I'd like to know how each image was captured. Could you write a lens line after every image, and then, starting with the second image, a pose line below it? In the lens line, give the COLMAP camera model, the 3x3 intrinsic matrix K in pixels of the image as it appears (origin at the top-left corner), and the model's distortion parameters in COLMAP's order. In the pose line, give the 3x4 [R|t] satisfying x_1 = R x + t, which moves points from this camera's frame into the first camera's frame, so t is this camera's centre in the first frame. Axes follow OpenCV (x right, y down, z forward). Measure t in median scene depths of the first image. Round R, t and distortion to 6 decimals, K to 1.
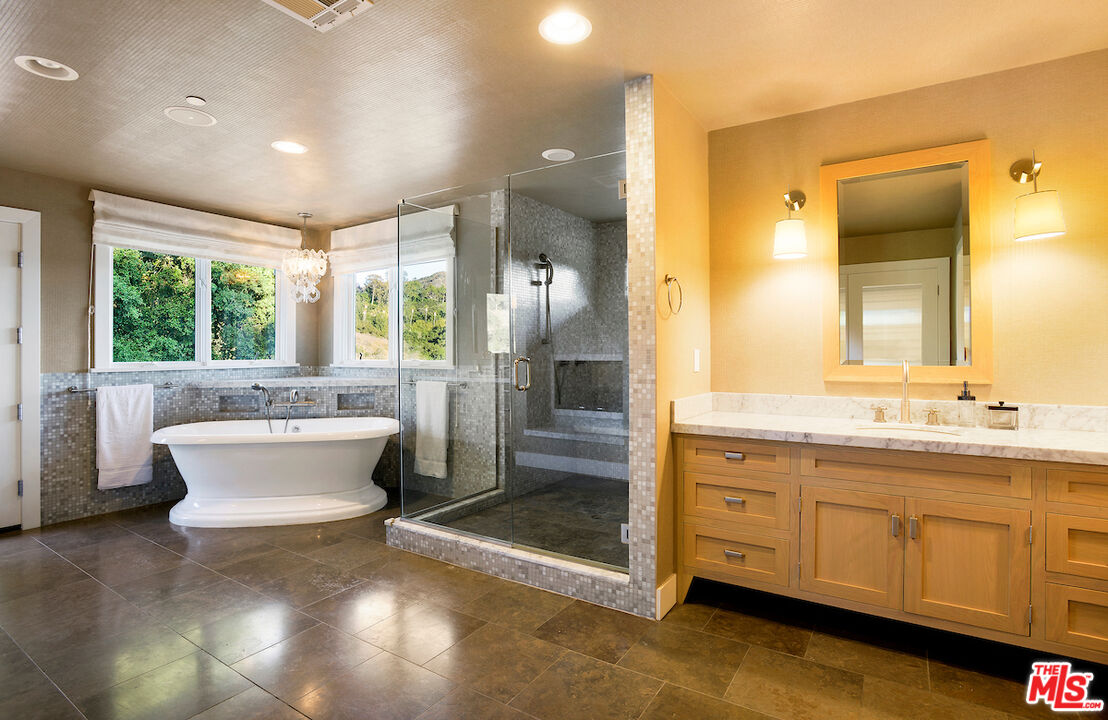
lens RADIAL K [[537.1, 0, 551.5], [0, 537.1, 348.9], [0, 0, 1]] dist [-0.002074, -0.000129]
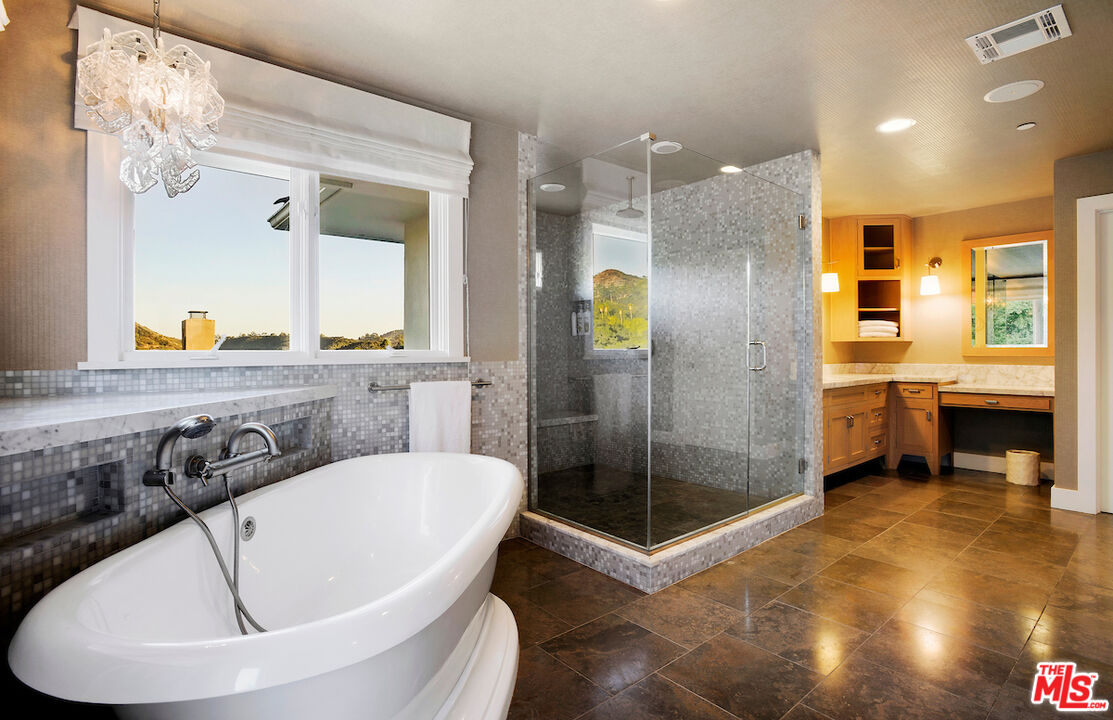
lens RADIAL K [[539.5, 0, 554.0], [0, 539.5, 348.8], [0, 0, 1]] dist [-0.002074, -0.000129]
pose [[0.283341, 0.007393, 0.958991, -1.079420], [0.003422, 0.999956, -0.008720, 0.037737], [-0.959013, 0.005753, 0.283303, 0.941273]]
